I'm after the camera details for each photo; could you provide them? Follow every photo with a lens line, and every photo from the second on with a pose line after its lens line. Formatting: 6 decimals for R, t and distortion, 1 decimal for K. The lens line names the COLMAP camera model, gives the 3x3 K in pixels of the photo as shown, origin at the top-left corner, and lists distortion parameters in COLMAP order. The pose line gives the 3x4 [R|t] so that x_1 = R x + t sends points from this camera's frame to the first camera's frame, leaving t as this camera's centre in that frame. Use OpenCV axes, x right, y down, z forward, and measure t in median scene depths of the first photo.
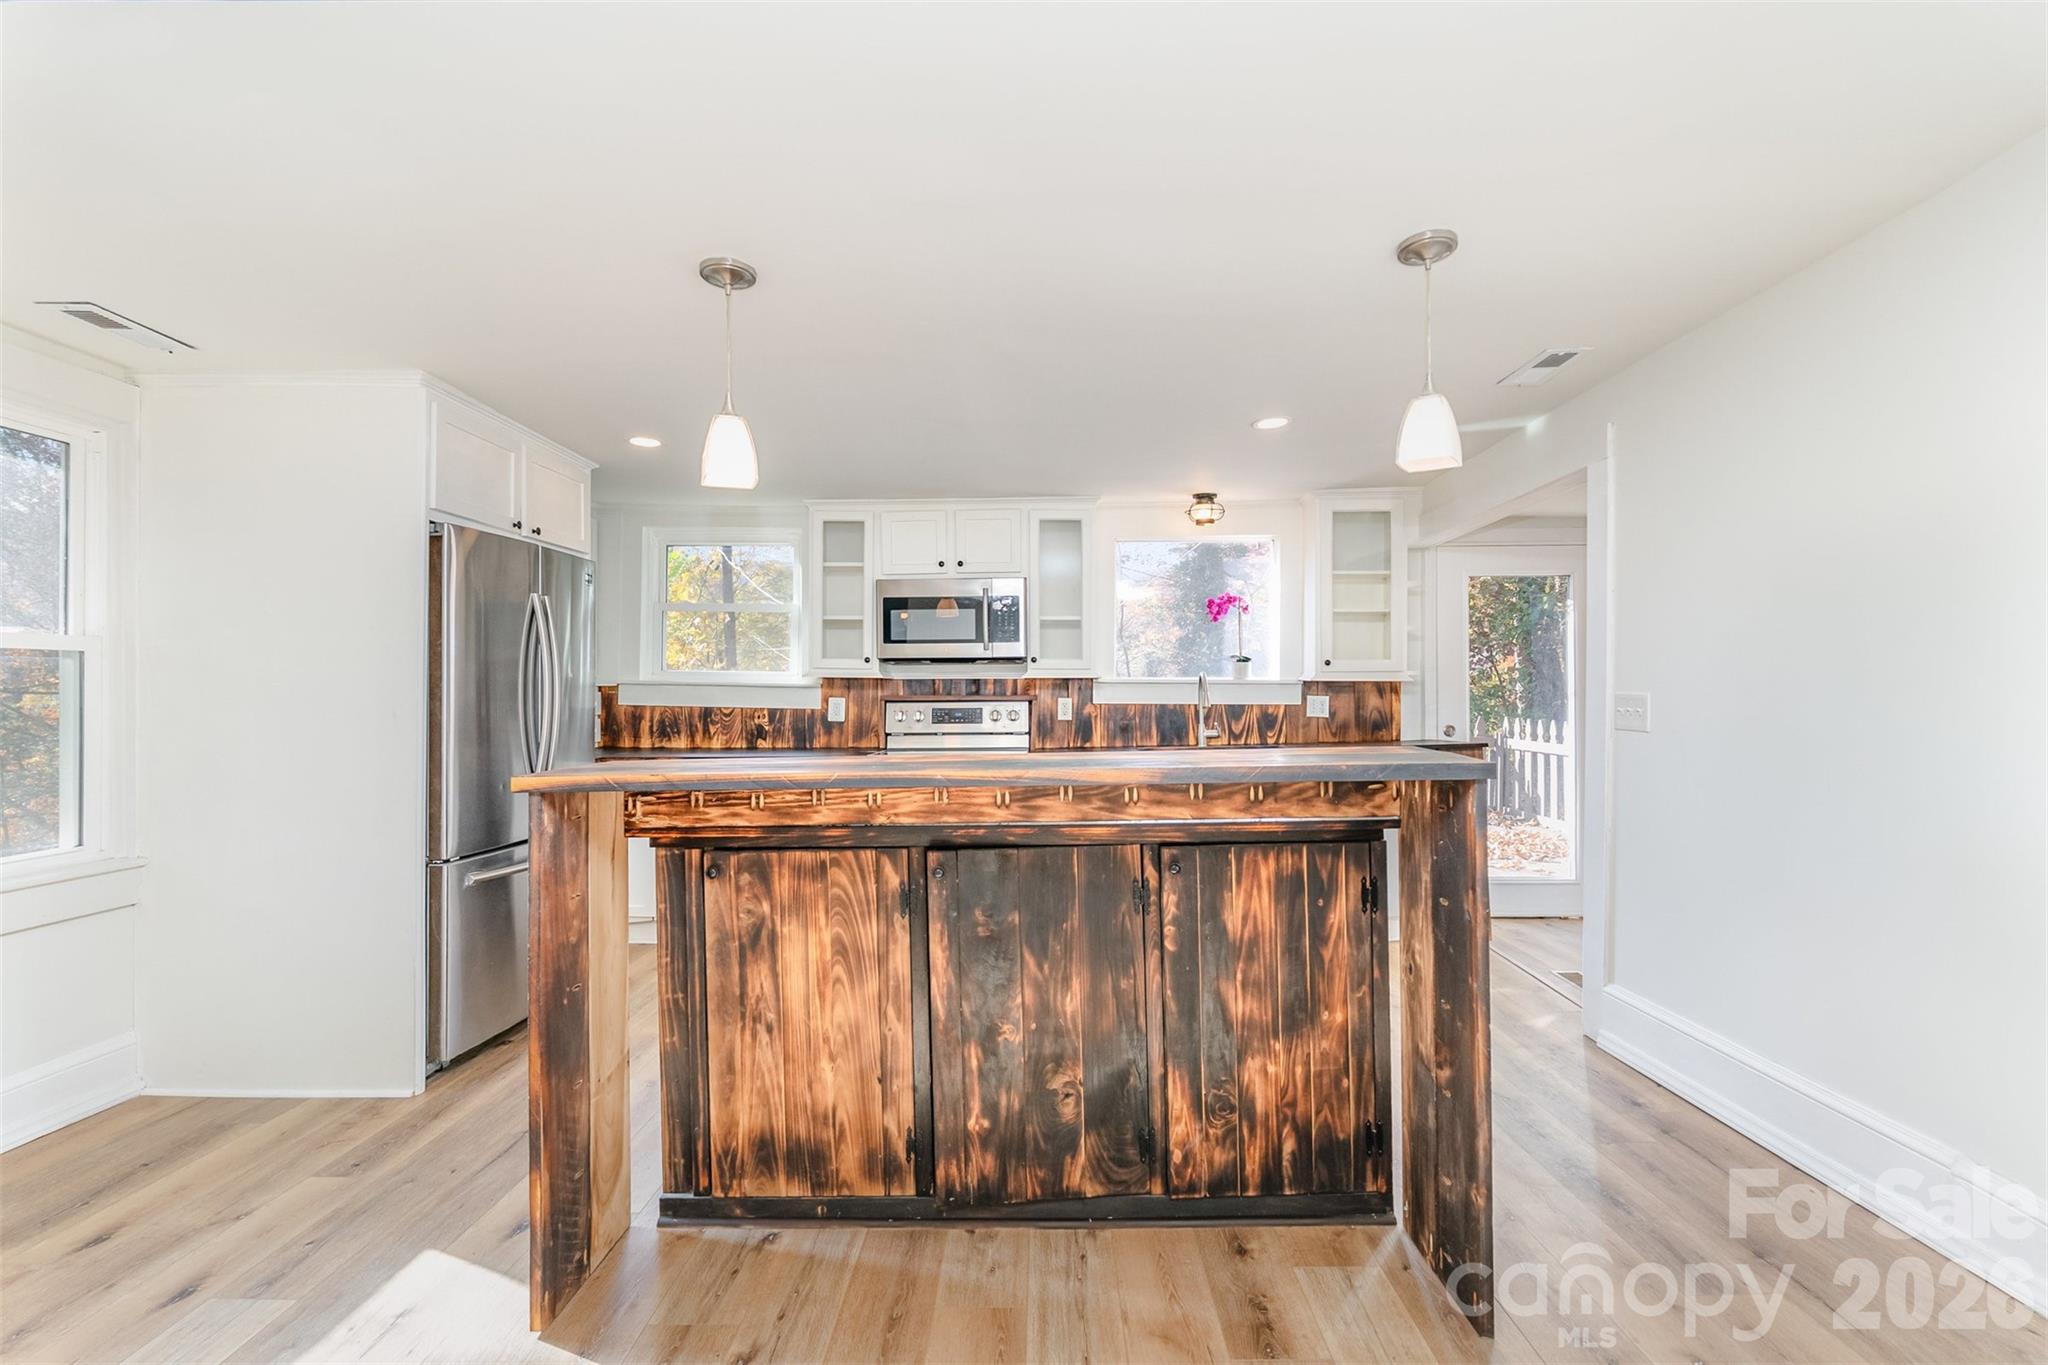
lens RADIAL K [[893.5, 0, 1016.2], [0, 893.5, 659.7], [0, 0, 1]] dist [-0.002115, -0.000343]
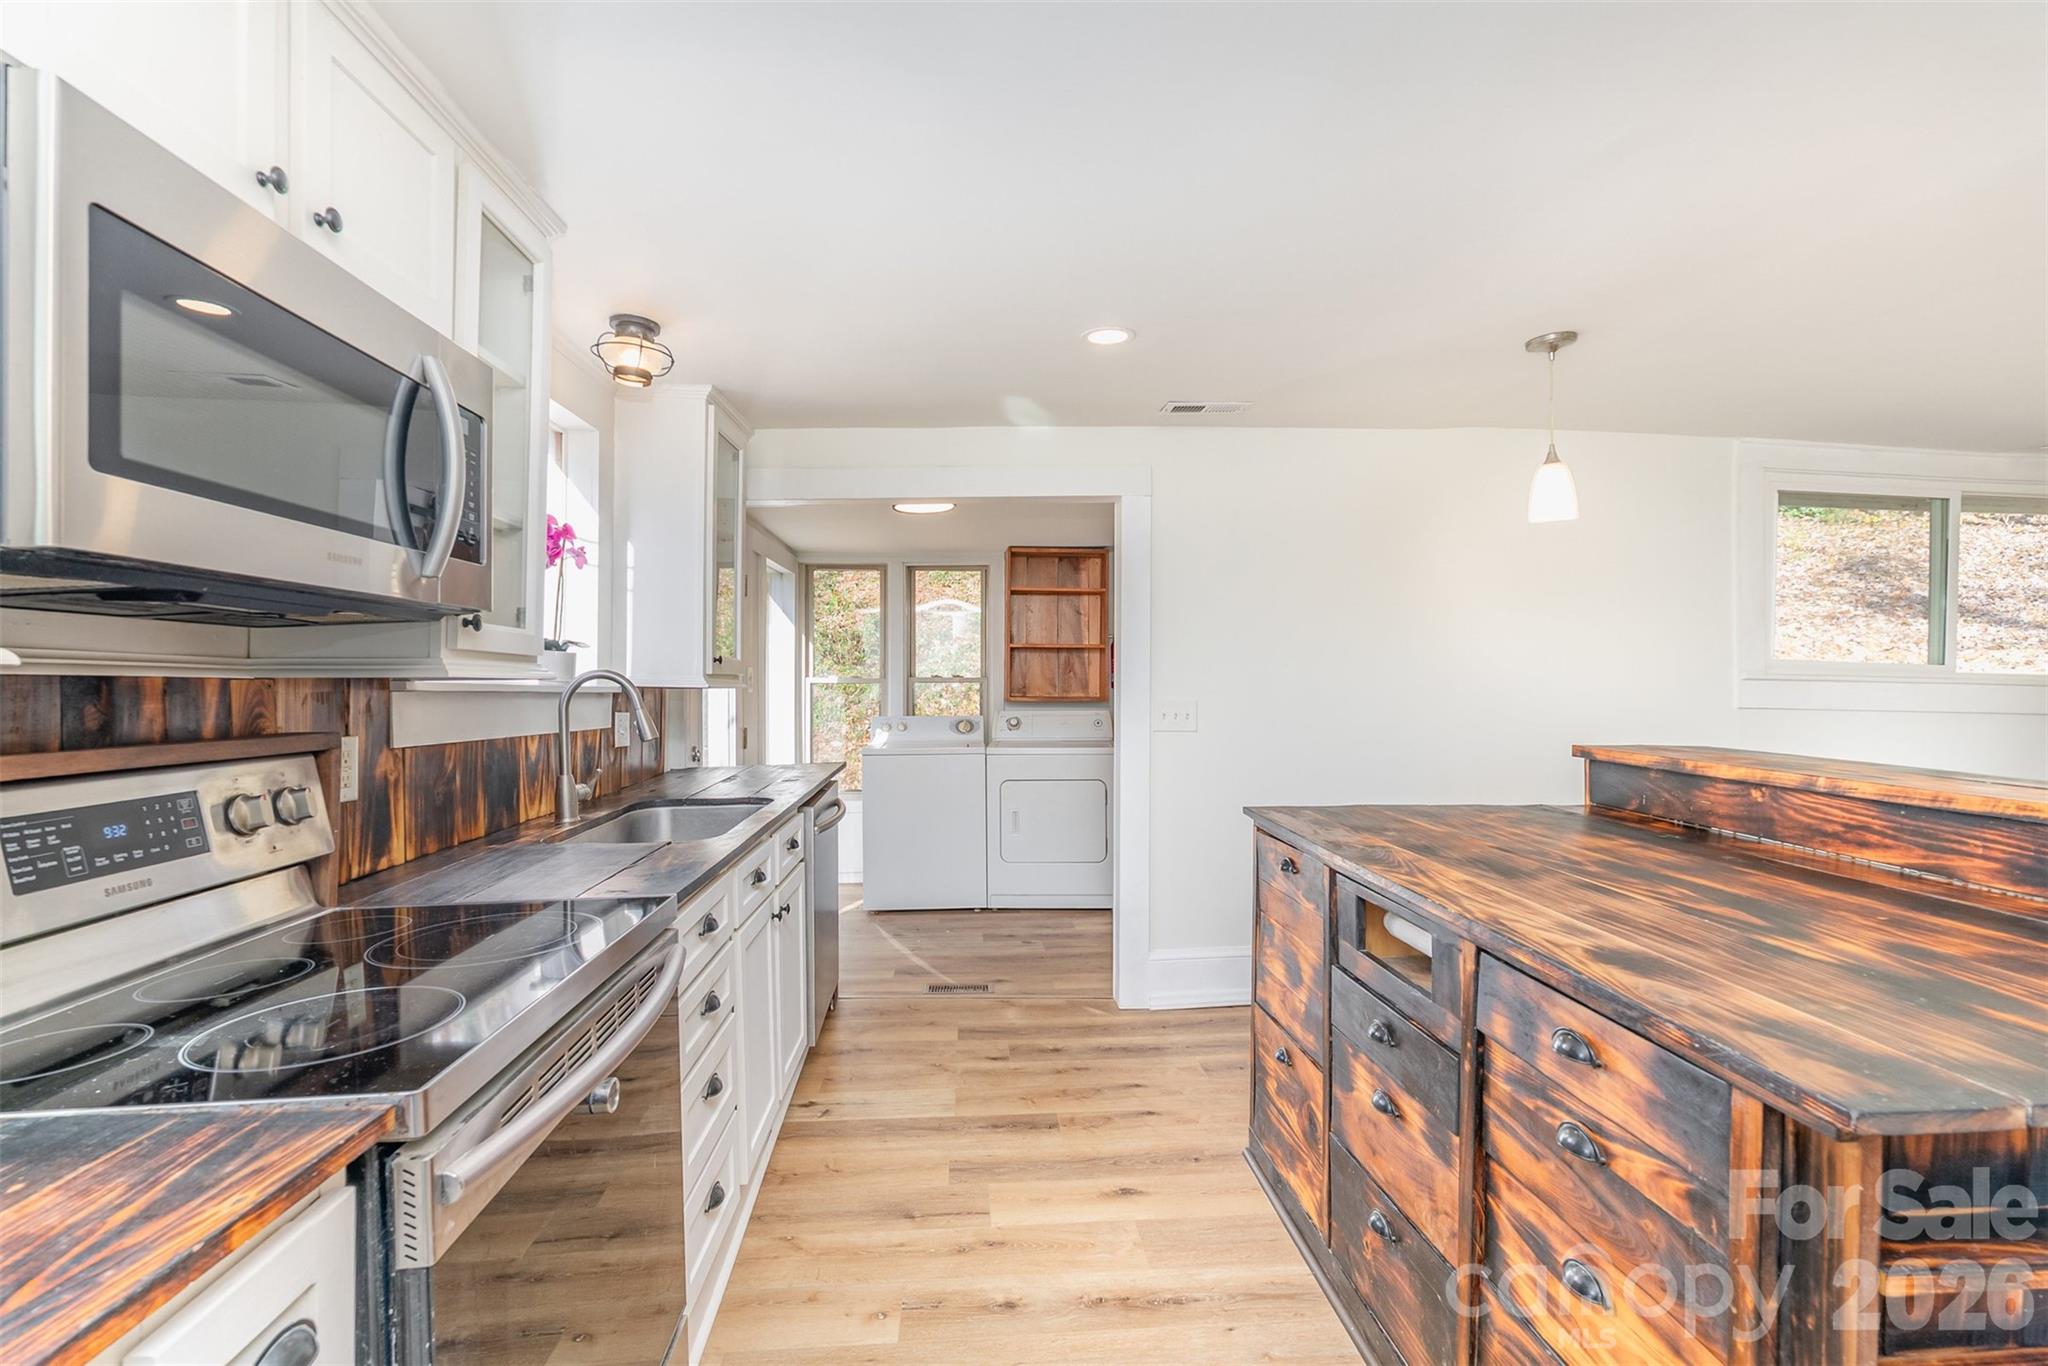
lens RADIAL K [[937.0, 0, 1054.4], [0, 937.0, 683.0], [0, 0, 1]] dist [-0.000238, 0.000003]
pose [[-0.128067, 0.004487, 0.991755, -0.755881], [-0.022659, 0.999716, -0.007449, 0.044210], [-0.991507, -0.023426, -0.127929, 1.800380]]
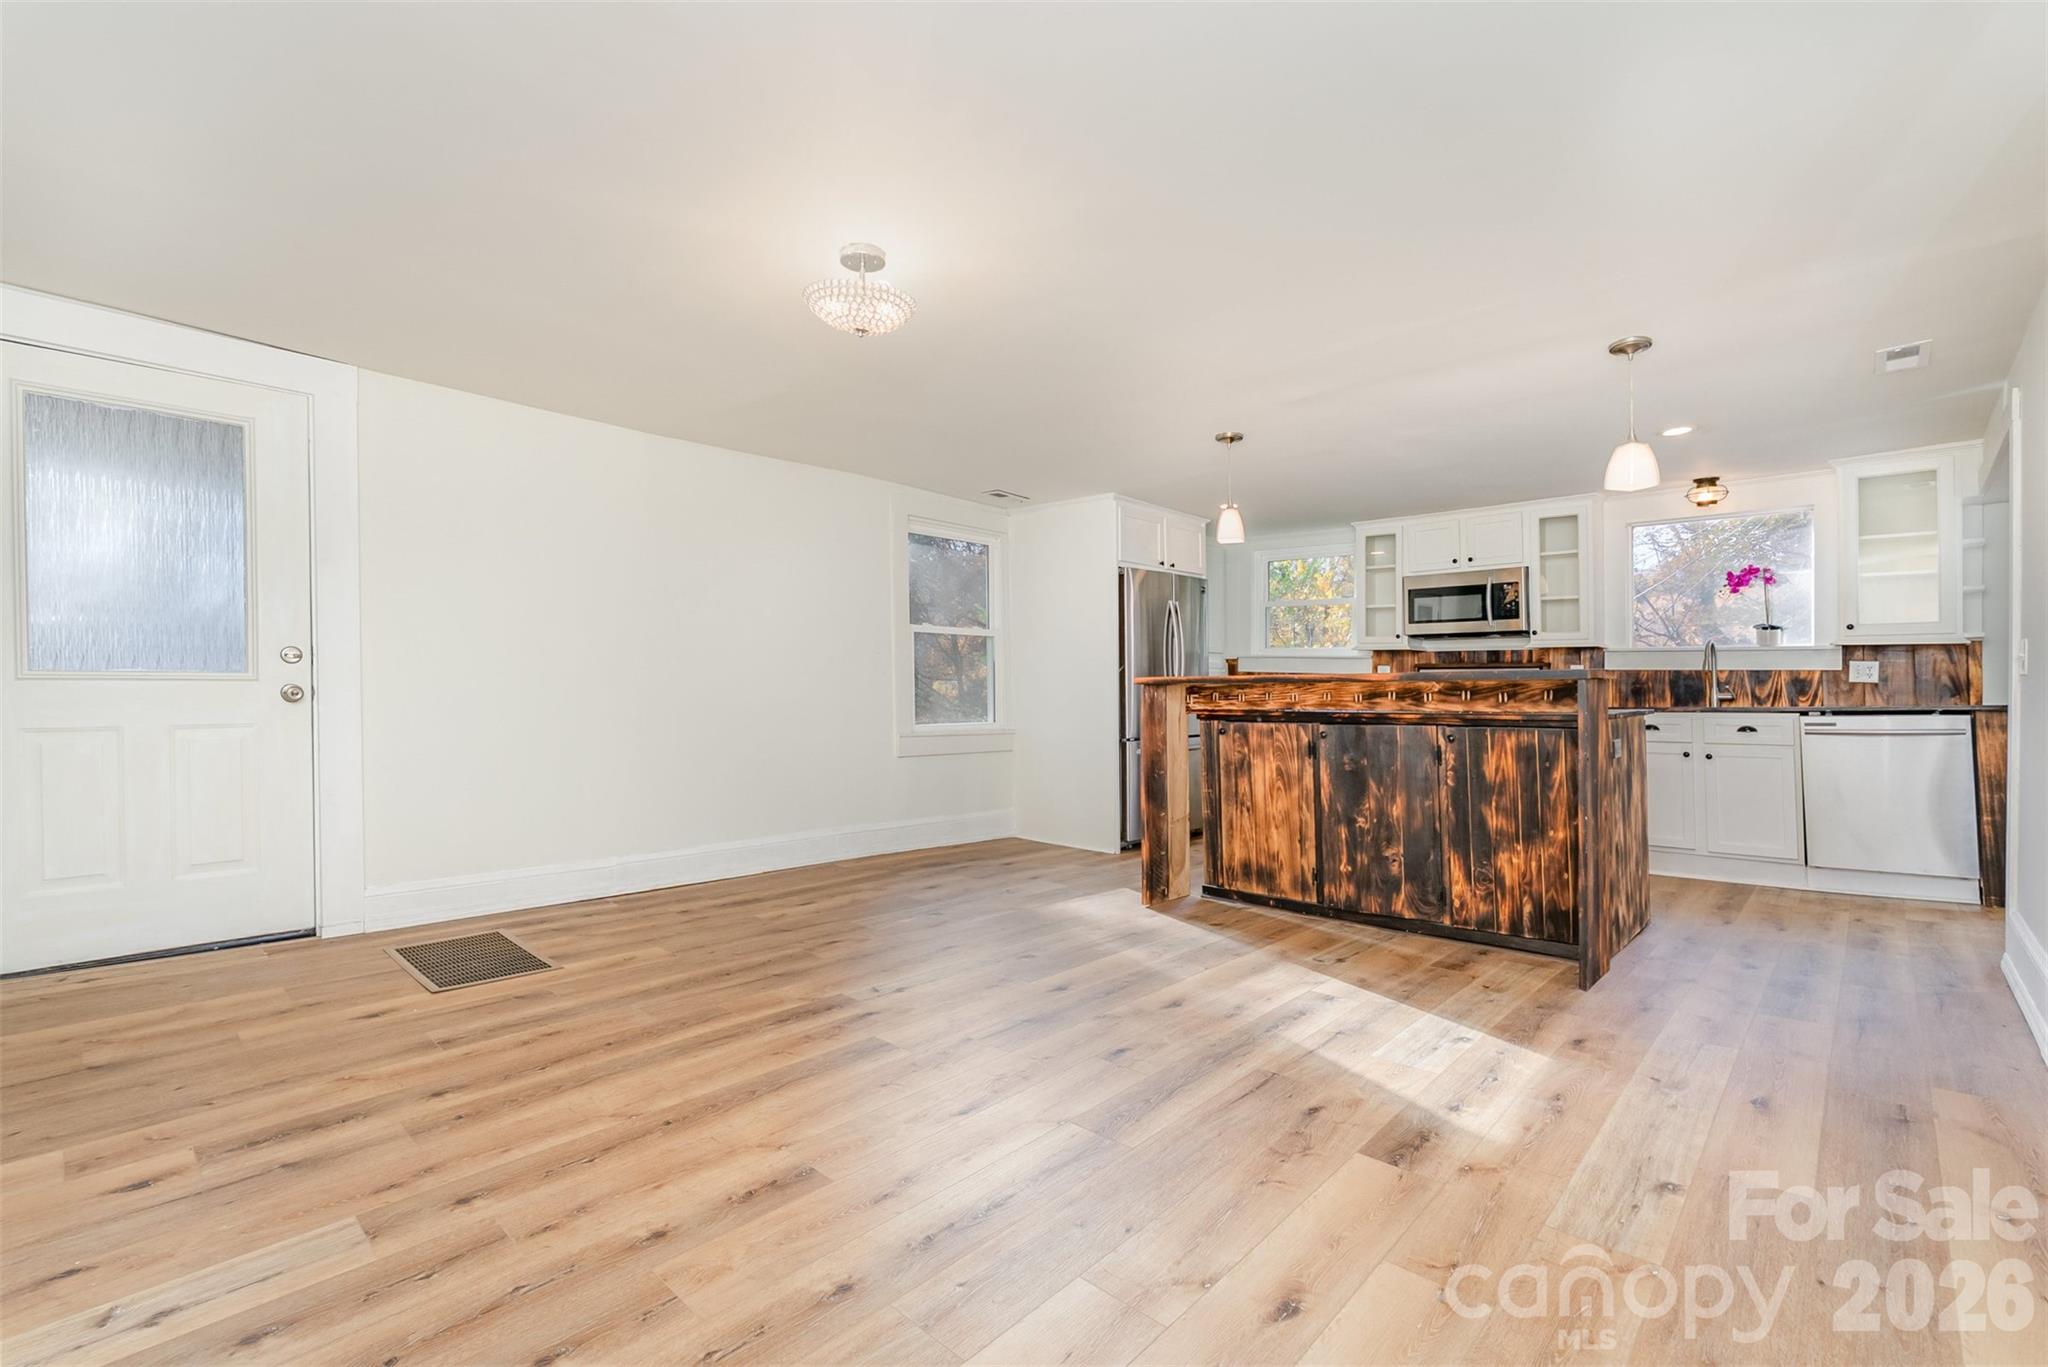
lens RADIAL K [[923.5, 0, 1024.6], [0, 923.5, 665.8], [0, 0, 1]] dist [-0.000553, -0.000058]
pose [[0.743481, -0.004859, -0.668739, 0.754010], [0.010765, 0.999931, 0.004703, 0.069619], [0.668670, -0.010696, 0.743482, -0.902970]]
